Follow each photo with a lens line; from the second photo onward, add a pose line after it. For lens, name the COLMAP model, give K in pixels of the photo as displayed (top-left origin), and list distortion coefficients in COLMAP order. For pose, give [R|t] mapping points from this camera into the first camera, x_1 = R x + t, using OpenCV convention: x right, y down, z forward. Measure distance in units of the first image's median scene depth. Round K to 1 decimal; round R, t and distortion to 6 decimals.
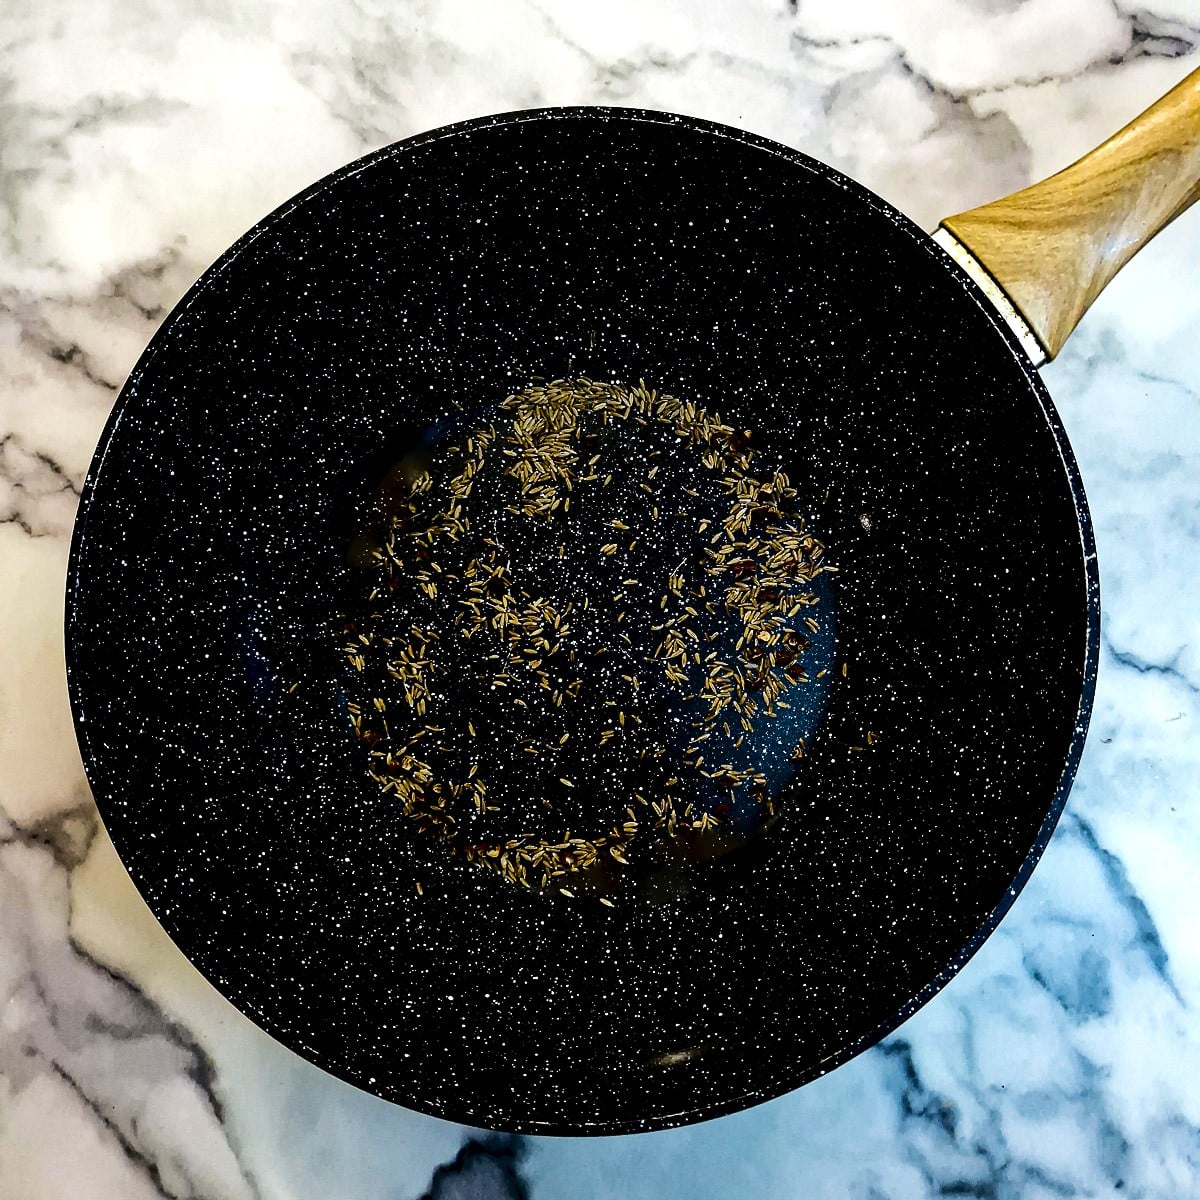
lens RADIAL K [[1193.5, 0, 616.2], [0, 1193.5, 660.0], [0, 0, 1]] dist [-0.046795, 0.000000]
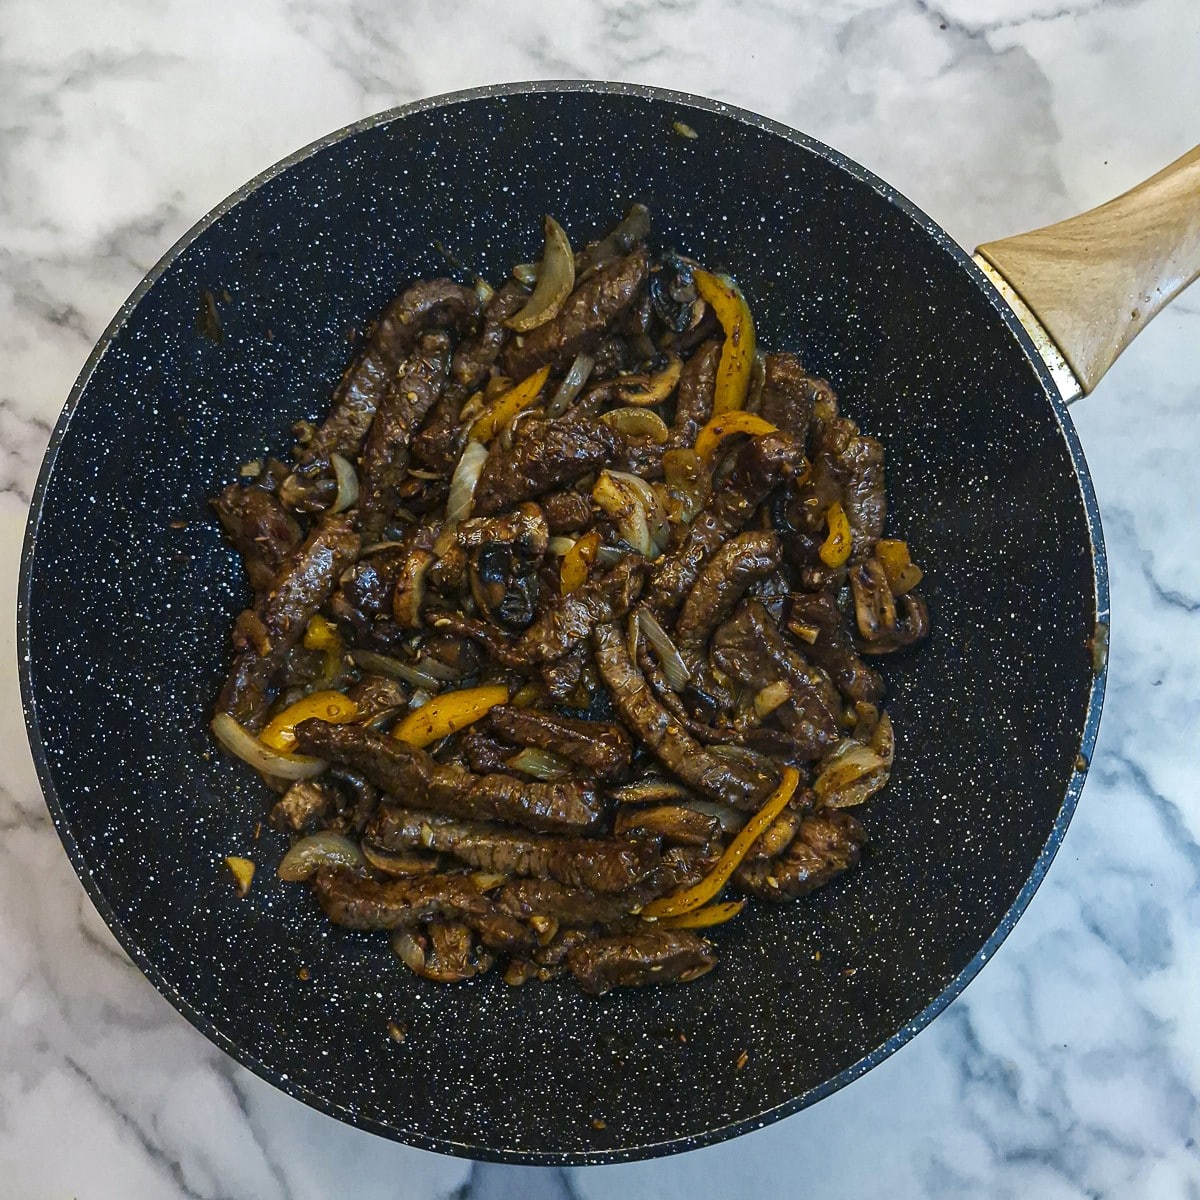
lens RADIAL K [[1193.5, 0, 600.7], [0, 1193.5, 619.4], [0, 0, 1]] dist [-0.046795, 0.000000]
pose [[0.993187, 0.116521, 0.001744, -0.000491], [-0.116457, 0.992963, -0.021499, -0.013307], [-0.004237, 0.021150, 0.999767, 0.048826]]
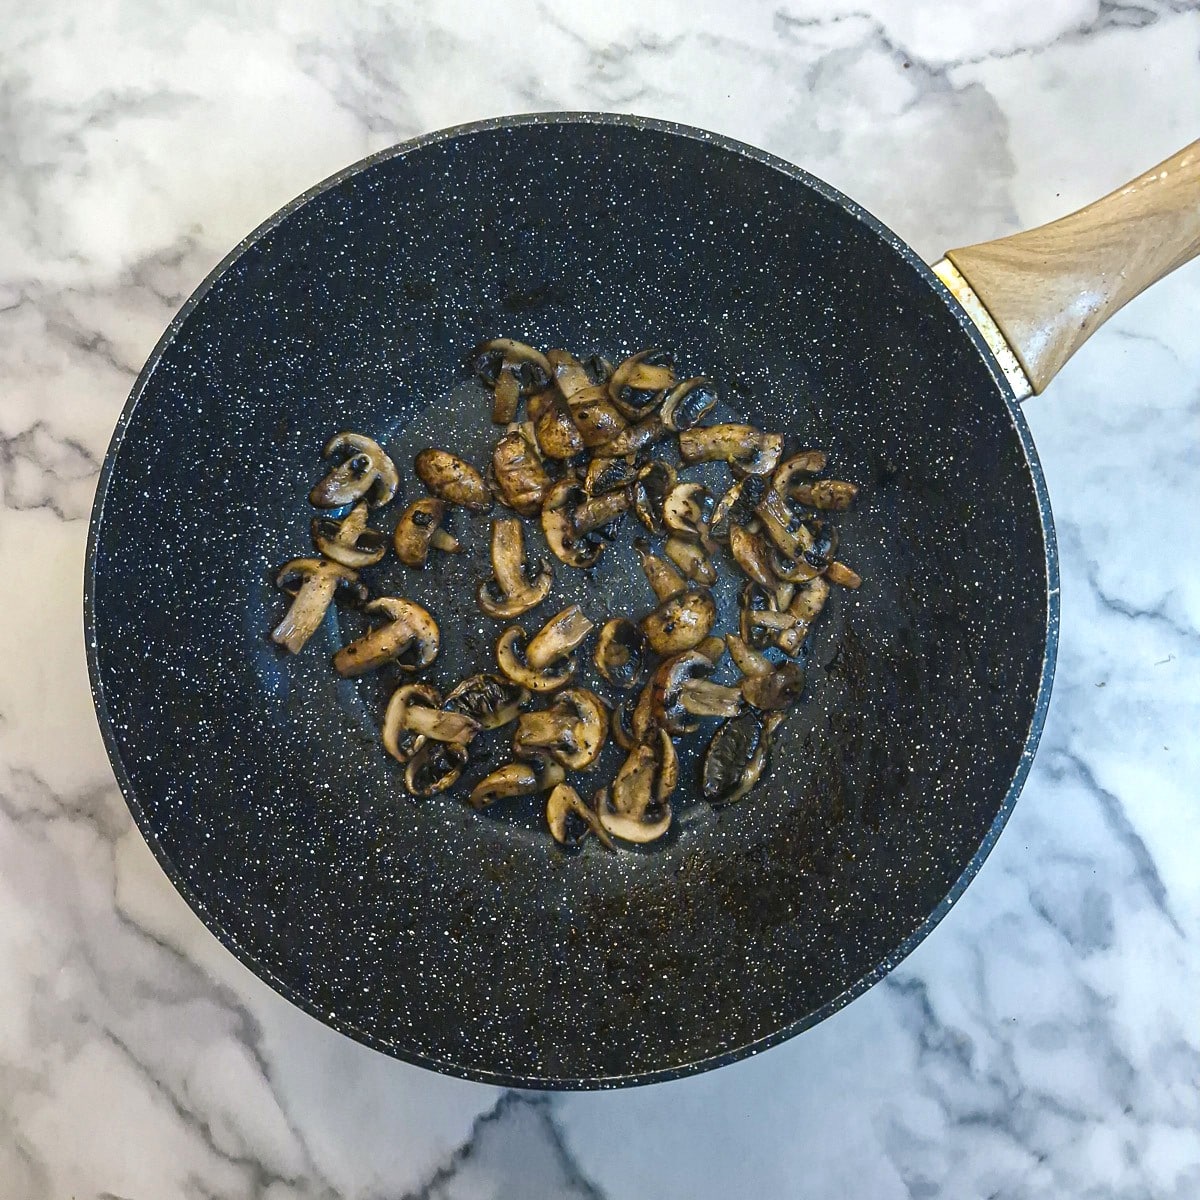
lens RADIAL K [[1193.5, 0, 597.6], [0, 1193.5, 481.6], [0, 0, 1]] dist [-0.046795, 0.000000]
pose [[0.995046, 0.099319, -0.004308, -0.010754], [-0.099377, 0.994911, -0.016607, -0.114856], [0.002637, 0.016953, 0.999853, -0.058577]]
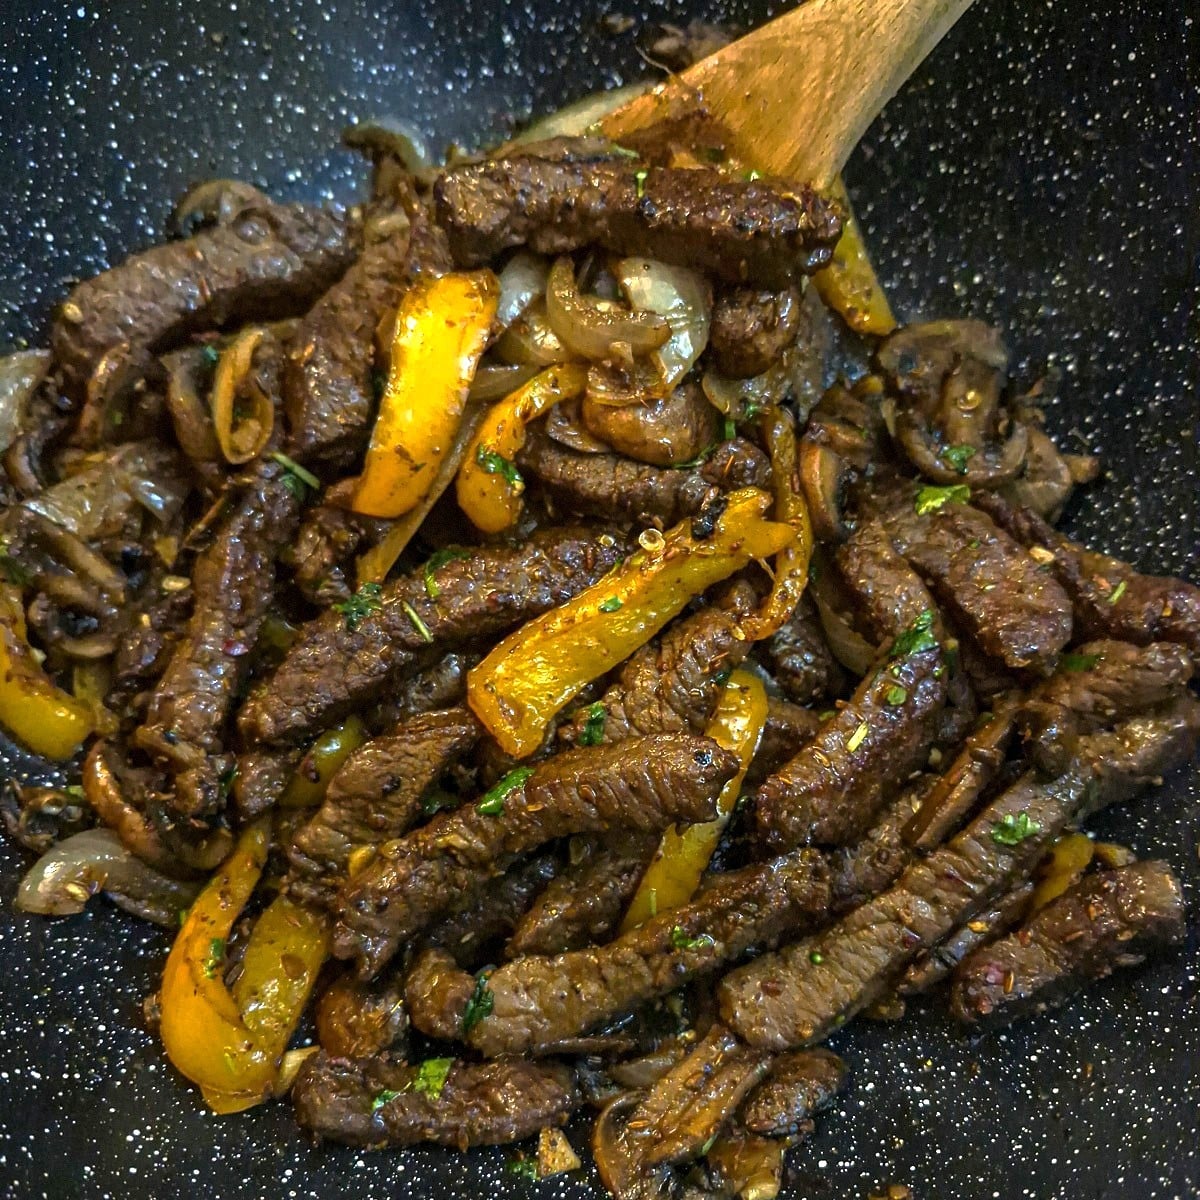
lens RADIAL K [[1193.5, 0, 606.7], [0, 1193.5, 711.1], [0, 0, 1]] dist [-0.046795, 0.000000]
pose [[0.841890, -0.509749, 0.177138, -0.182950], [0.531278, 0.840499, -0.106326, 0.129063], [-0.094685, 0.183625, 0.978426, 0.493396]]
